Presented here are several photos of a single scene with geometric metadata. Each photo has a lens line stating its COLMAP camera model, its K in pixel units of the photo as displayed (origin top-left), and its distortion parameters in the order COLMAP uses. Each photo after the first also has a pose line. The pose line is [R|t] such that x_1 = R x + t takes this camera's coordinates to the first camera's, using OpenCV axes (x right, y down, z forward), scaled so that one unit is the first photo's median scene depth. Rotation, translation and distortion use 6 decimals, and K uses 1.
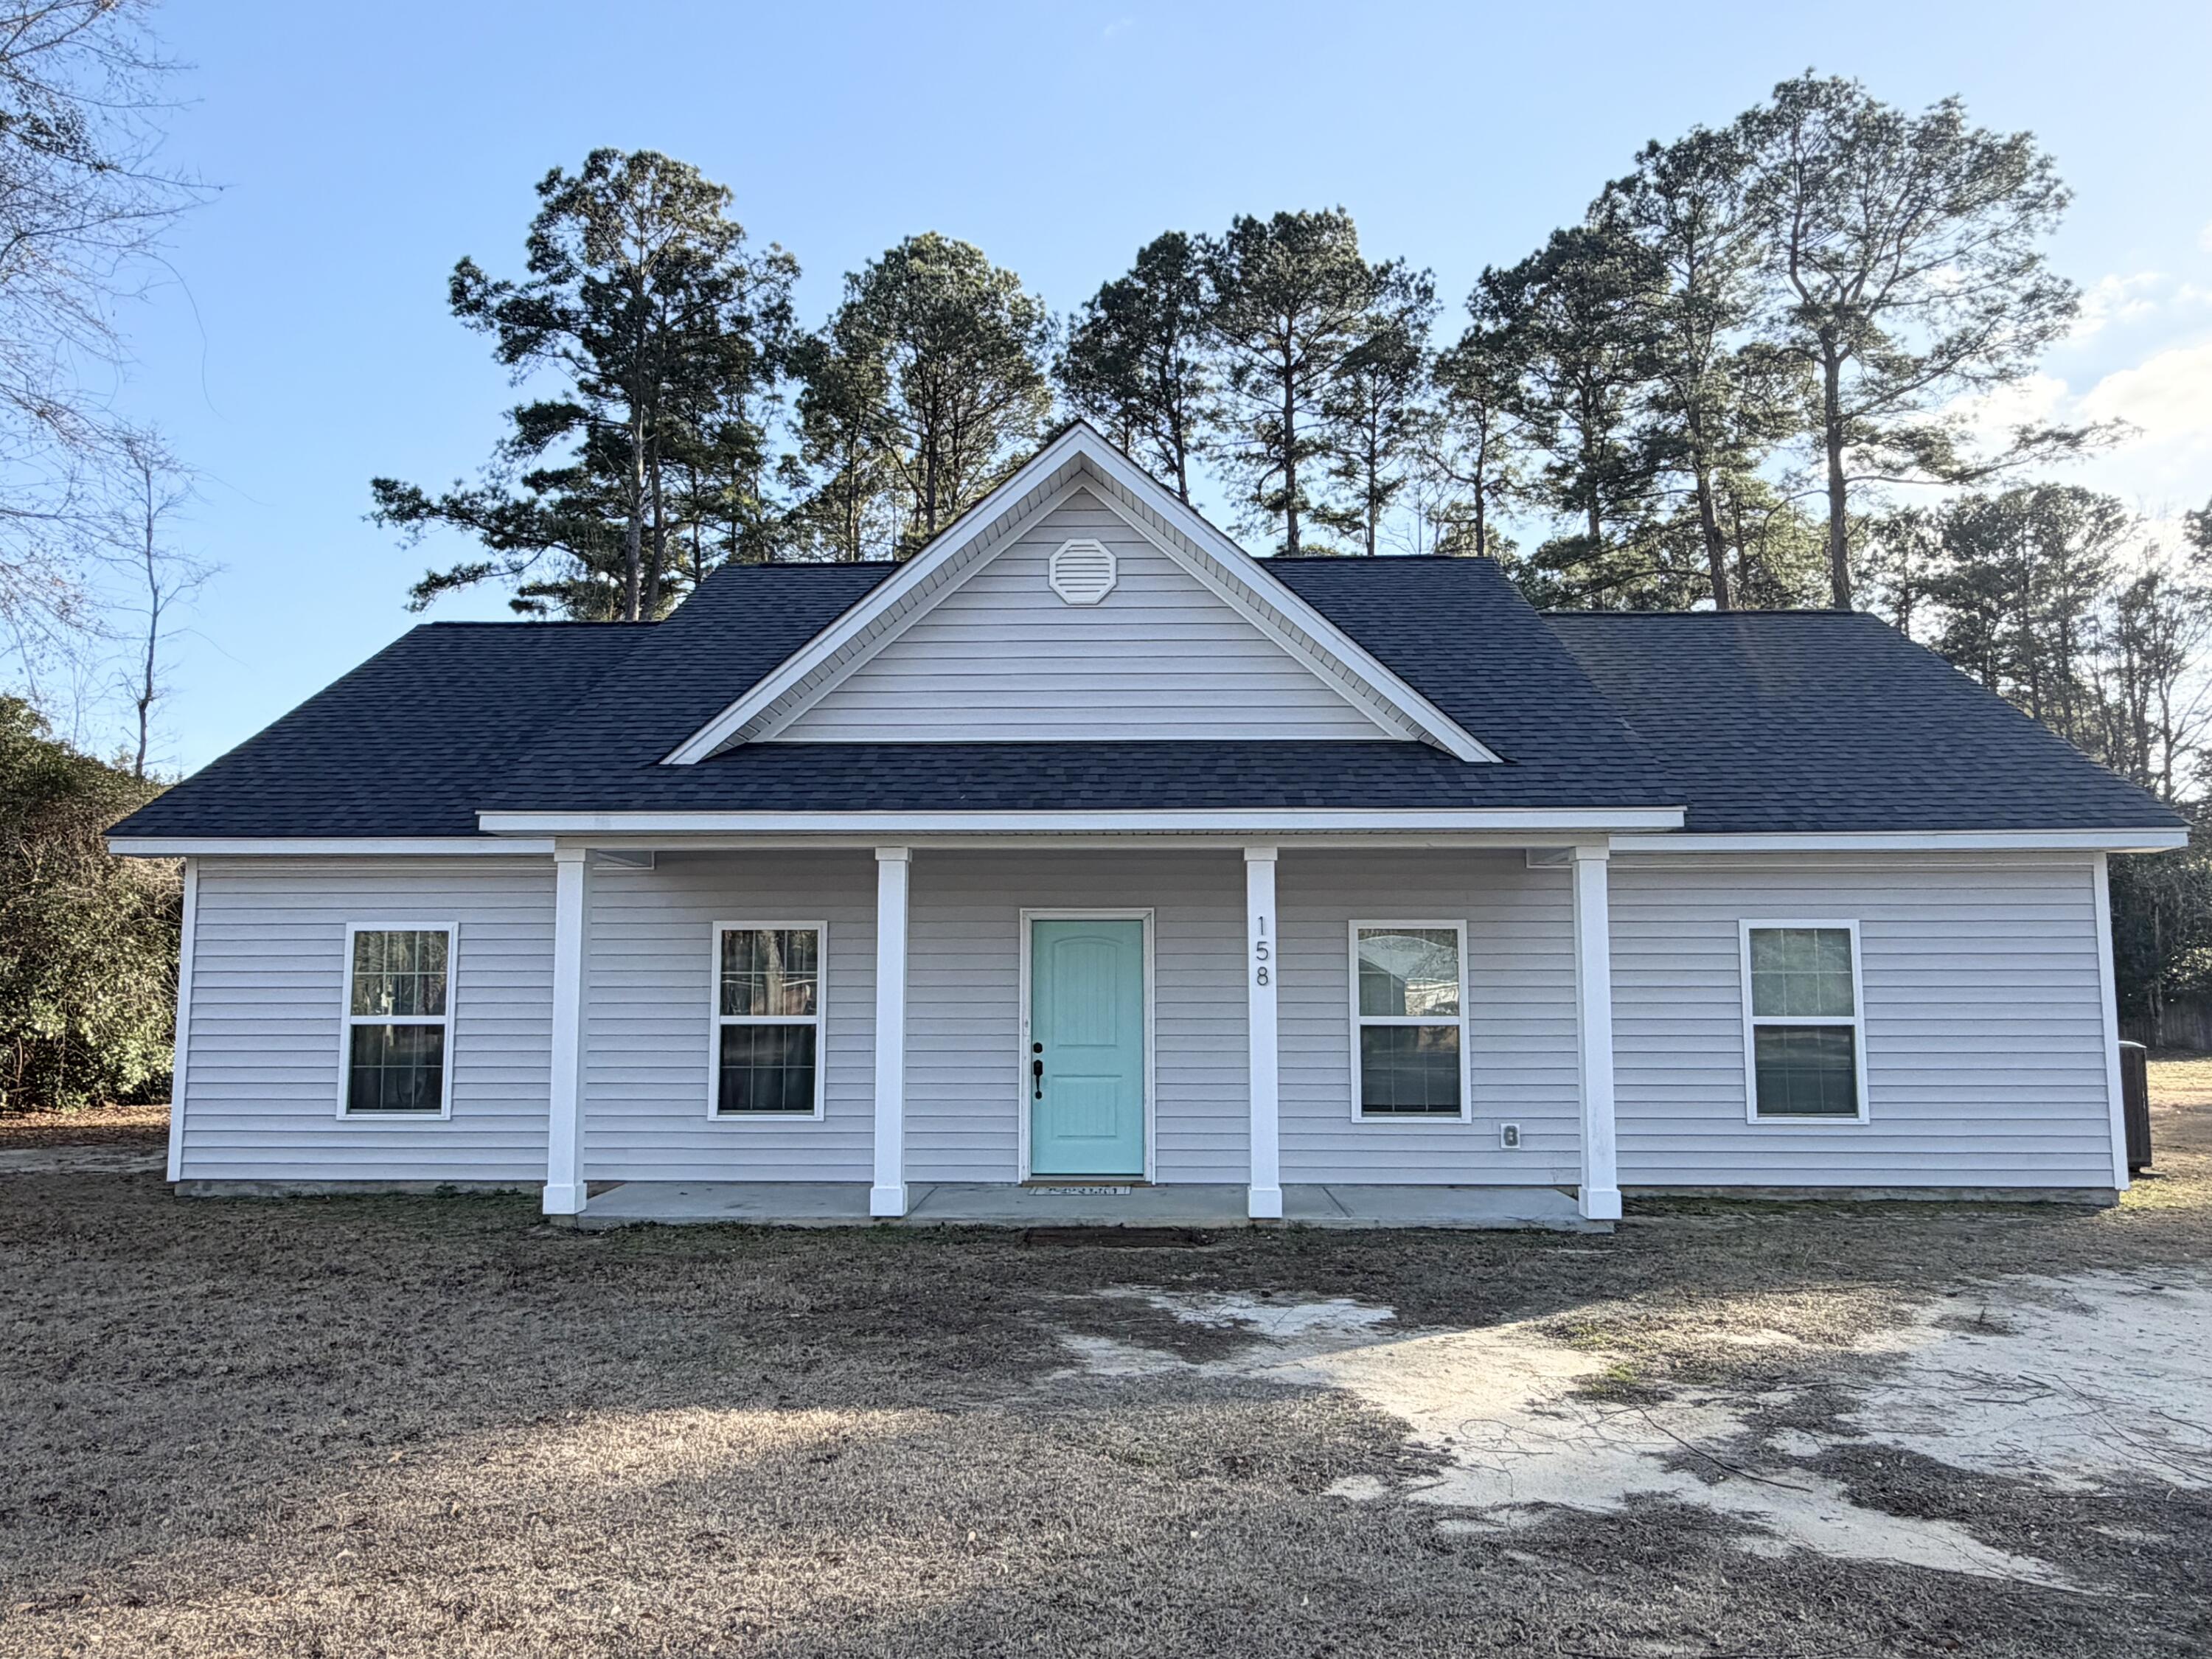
lens RADIAL K [[1522.9, 0, 1120.9], [0, 1522.9, 837.9], [0, 0, 1]] dist [-0.001547, 0.002607]
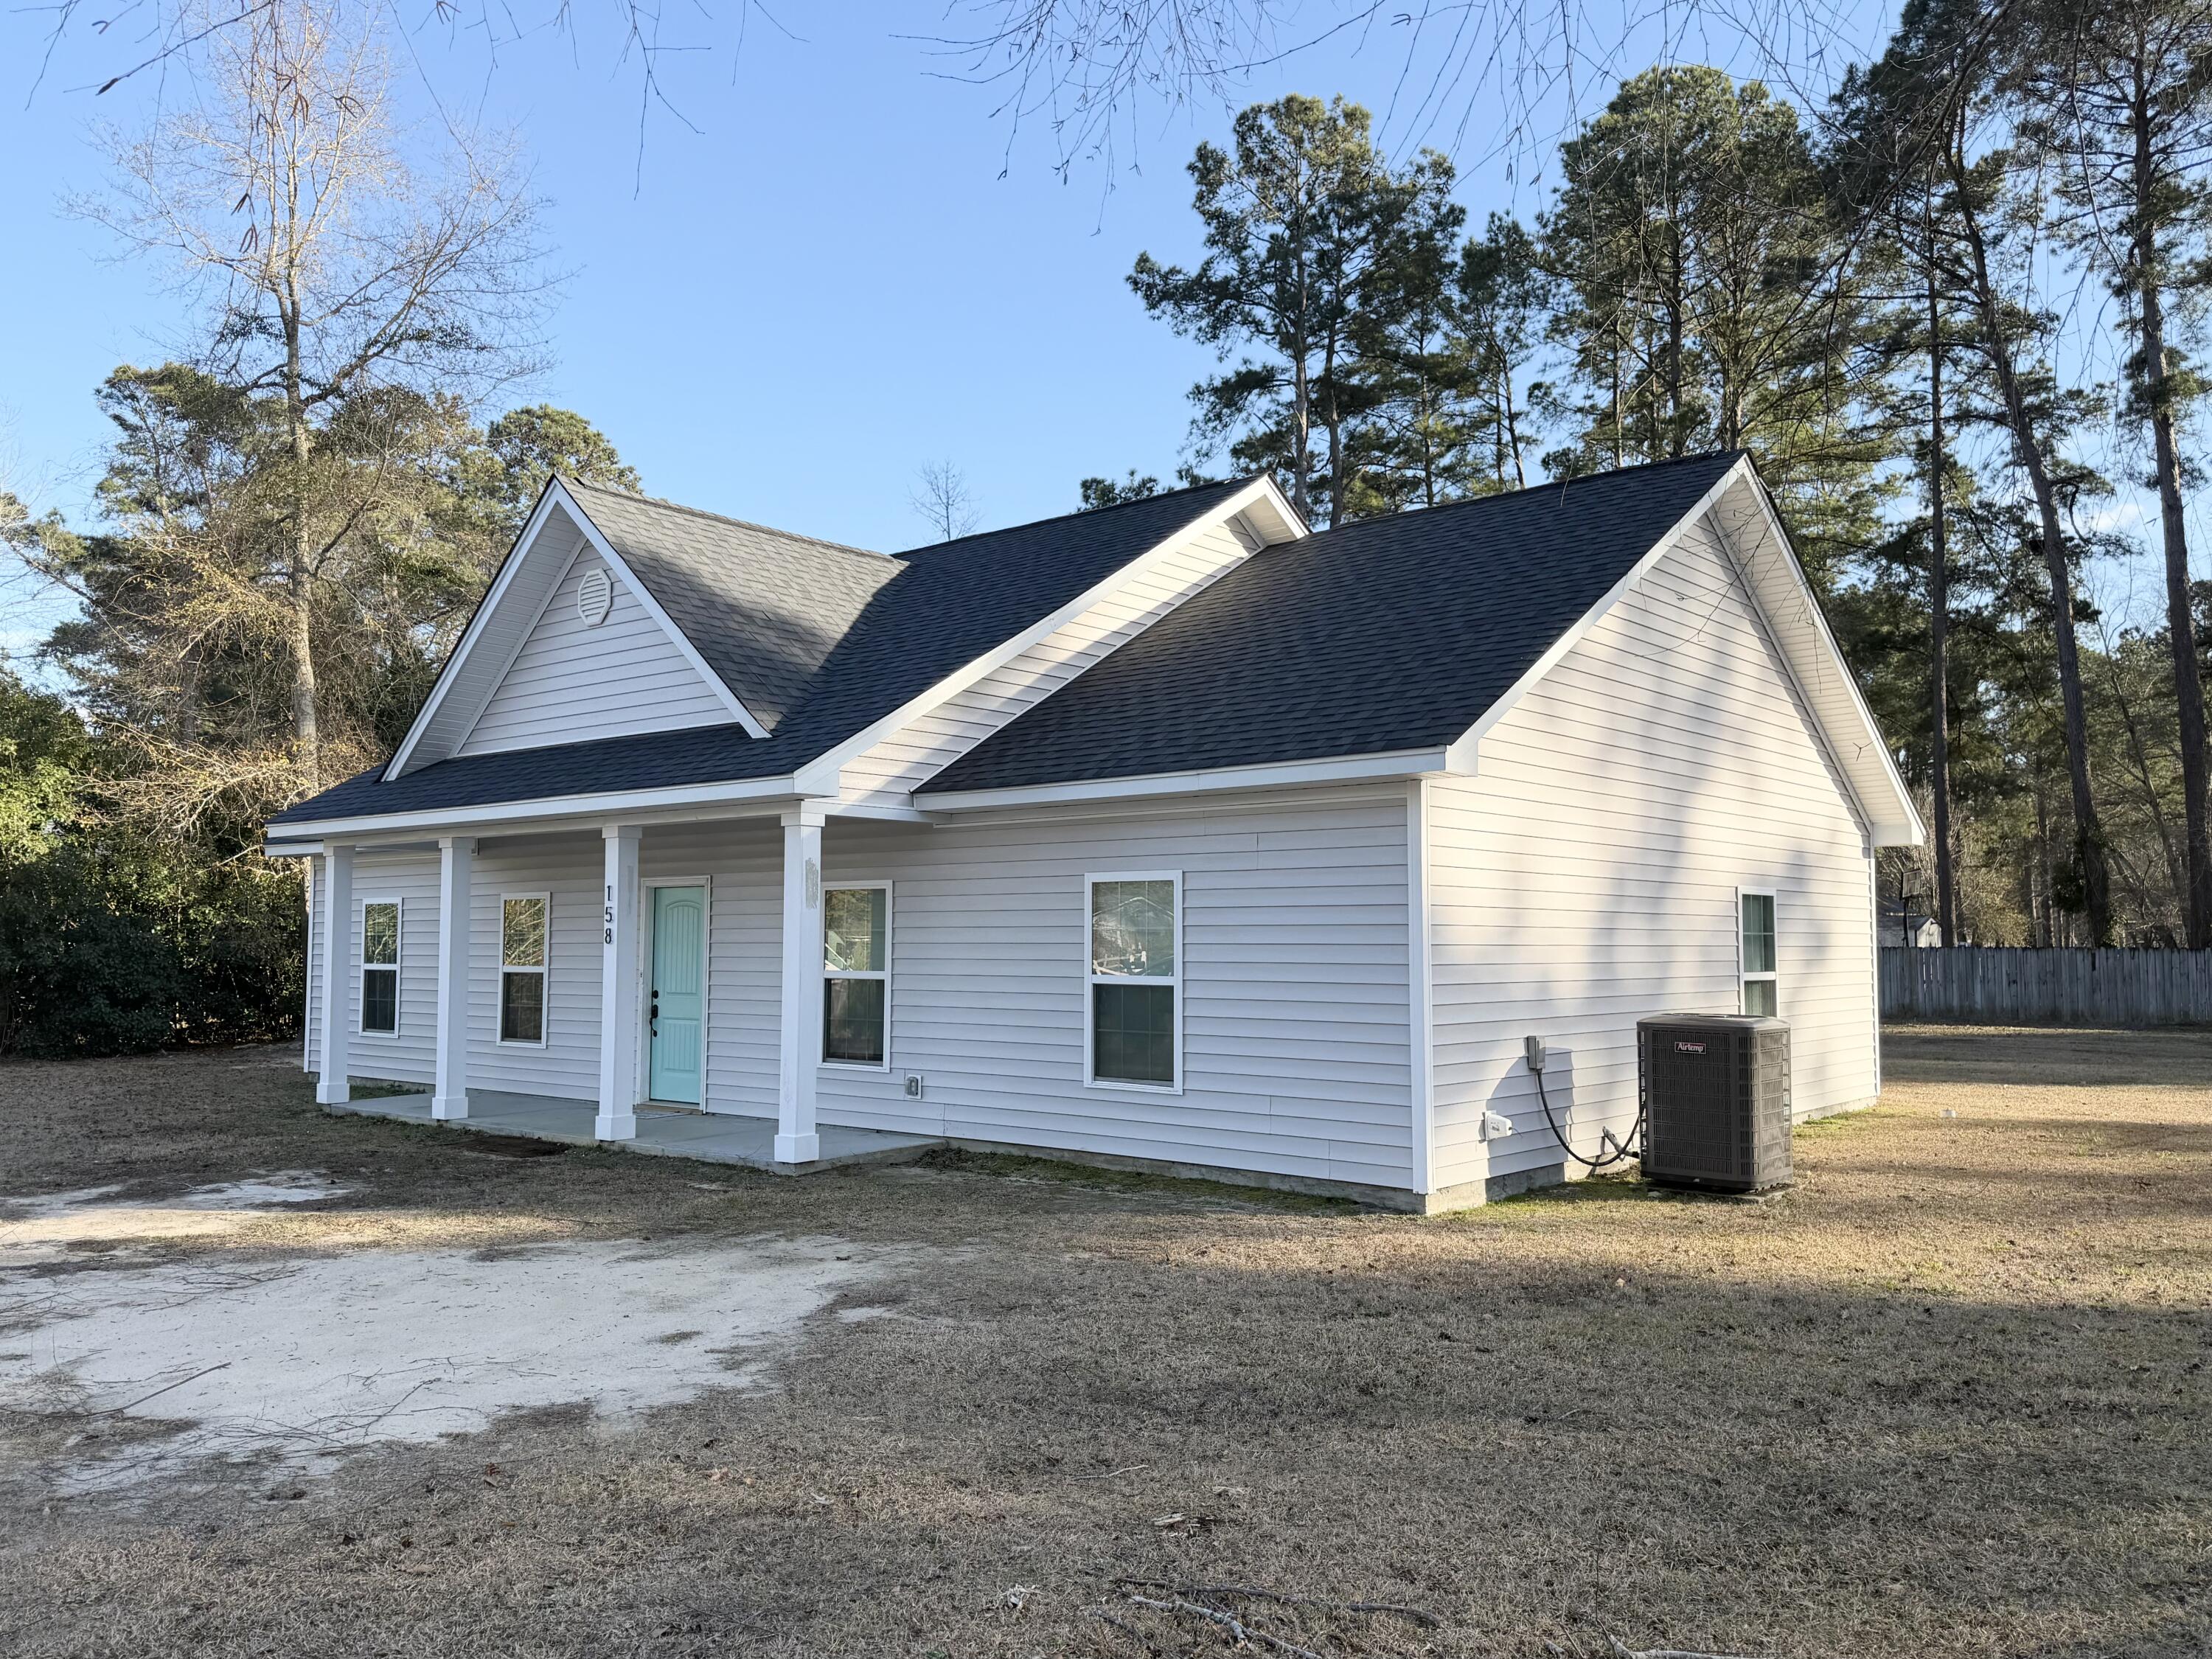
lens RADIAL K [[1733.3, 0, 1102.0], [0, 1733.3, 807.7], [0, 0, 1]] dist [0.040197, -0.002835]
pose [[0.778215, -0.047556, -0.626194, 0.293528], [0.055035, 0.998457, -0.007432, 0.005827], [0.625581, -0.028678, 0.779632, 0.044485]]
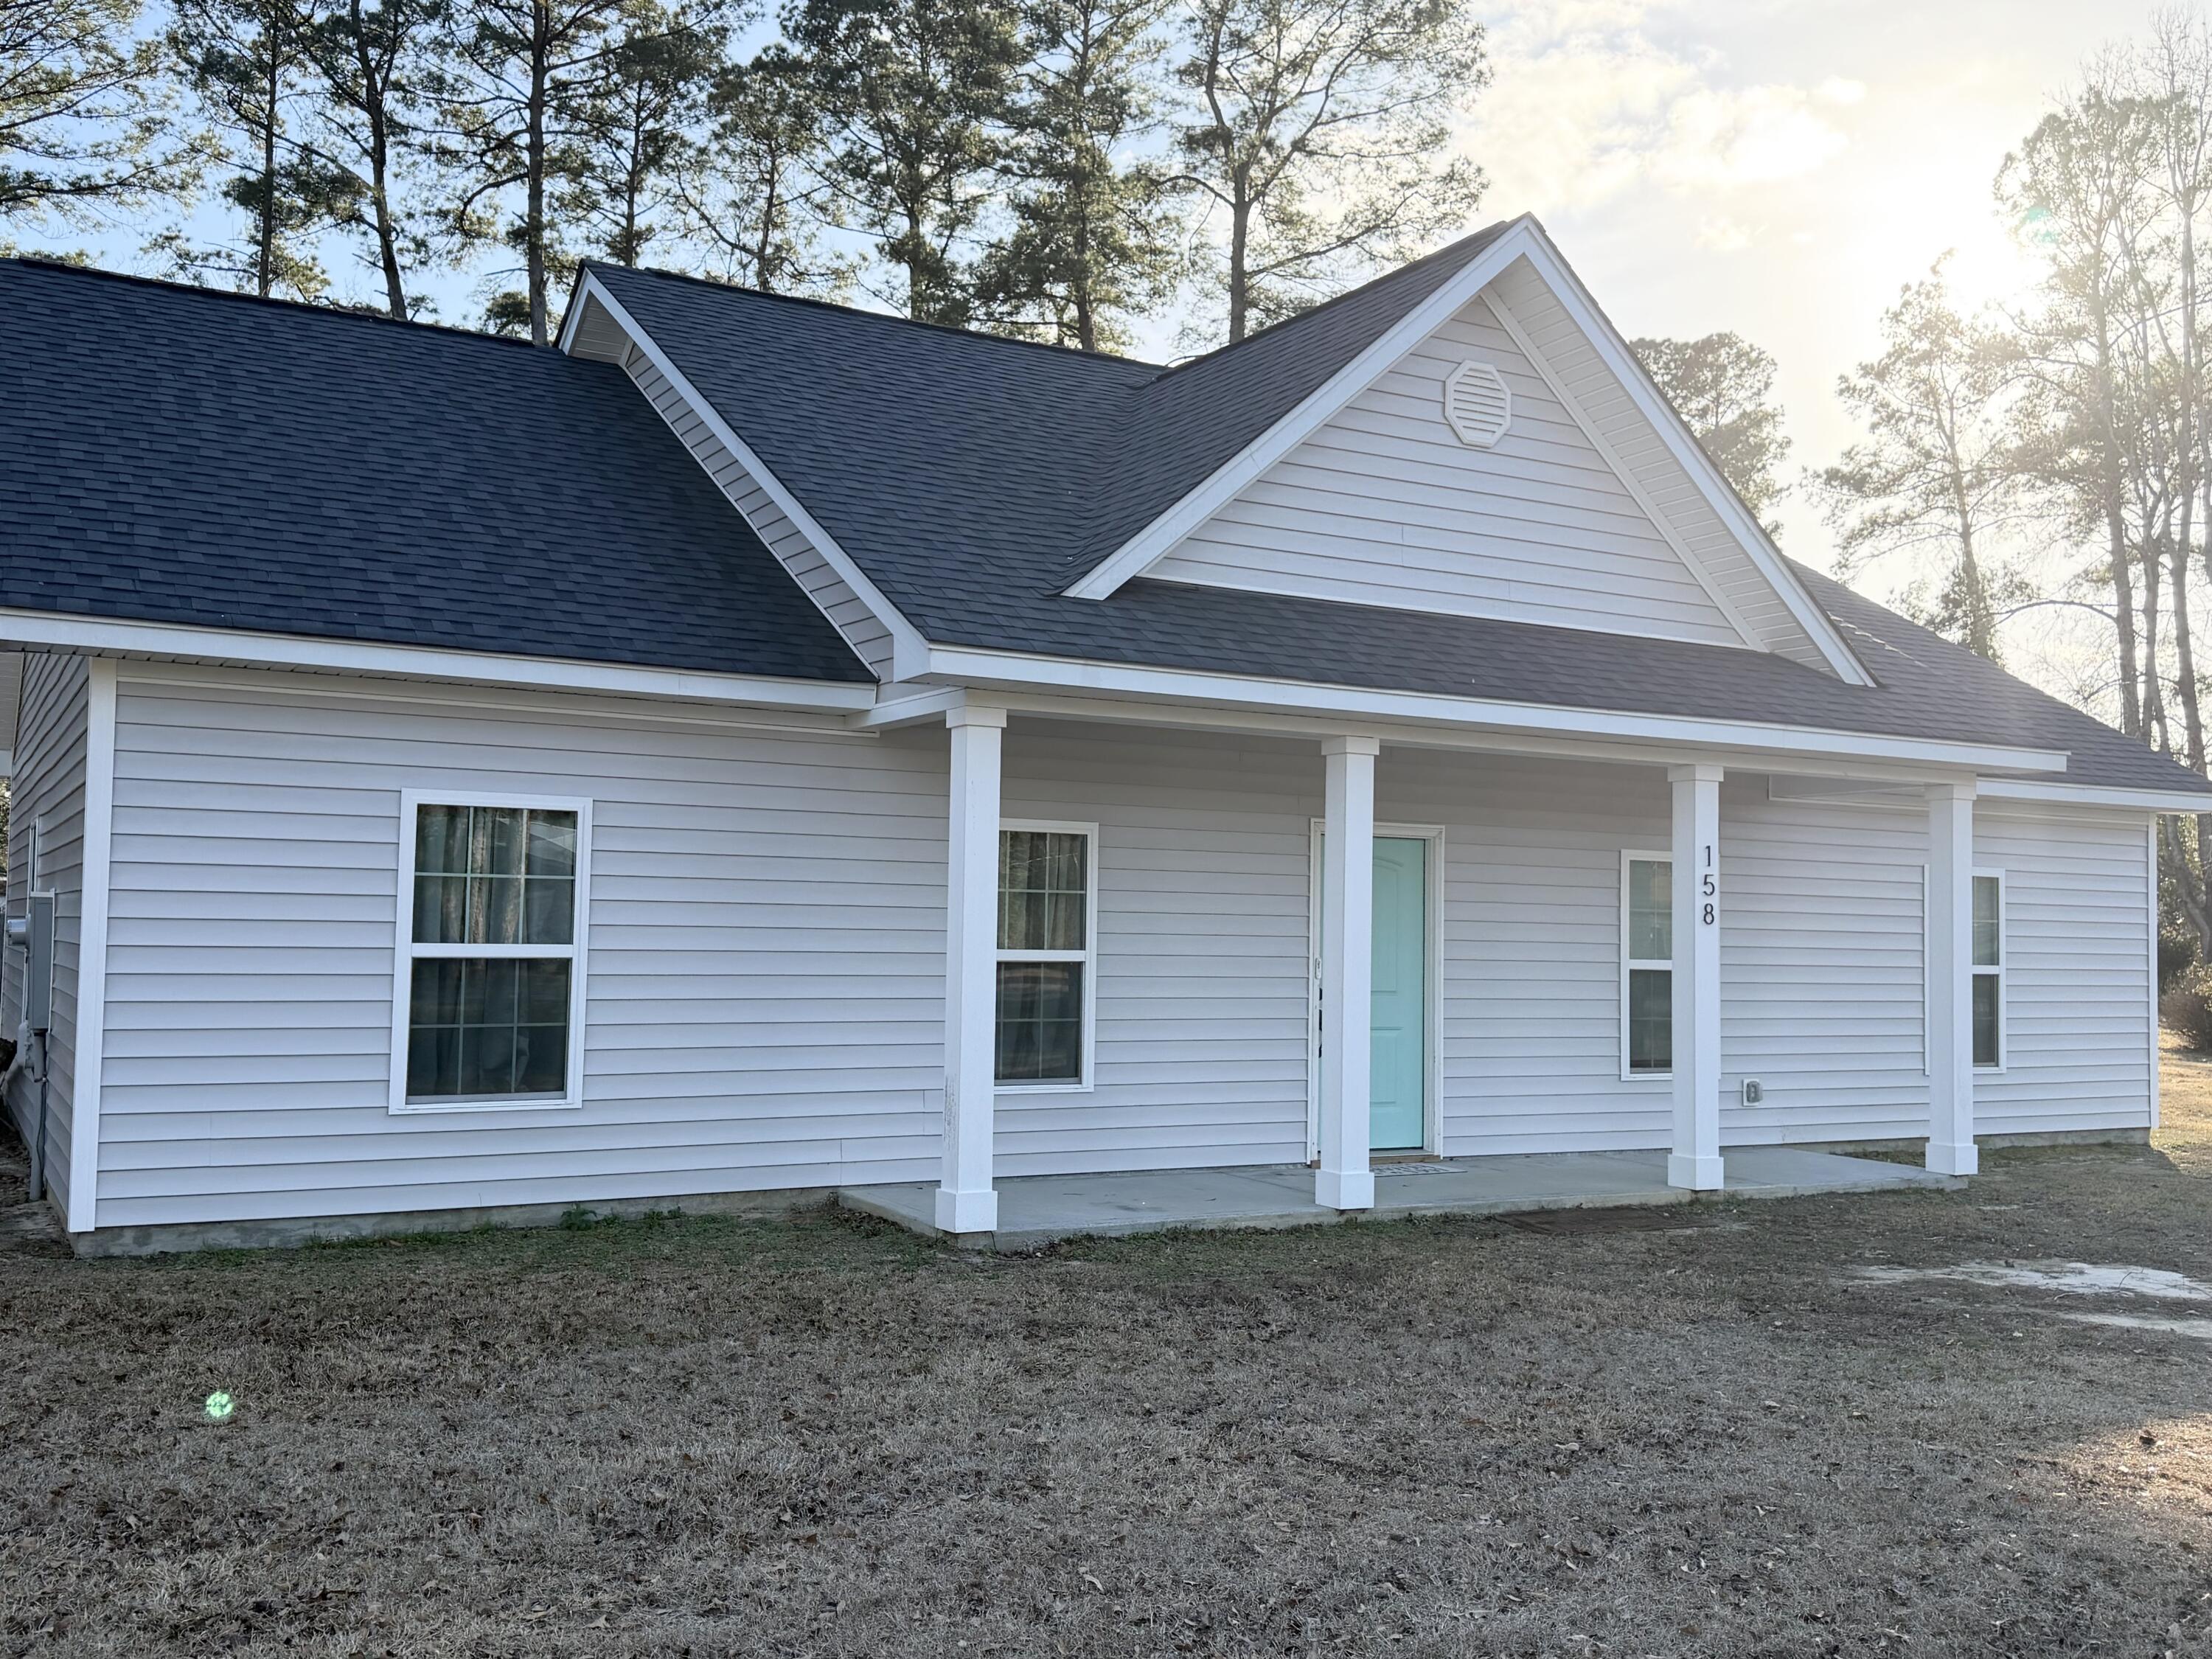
lens RADIAL K [[1989.4, 0, 1089.5], [0, 1989.4, 831.2], [0, 0, 1]] dist [0.086212, -0.038971]
pose [[0.854209, 0.042559, 0.518185, -0.189834], [-0.072244, 0.996692, 0.037233, 0.006276], [-0.514886, -0.069241, 0.854458, 0.048678]]
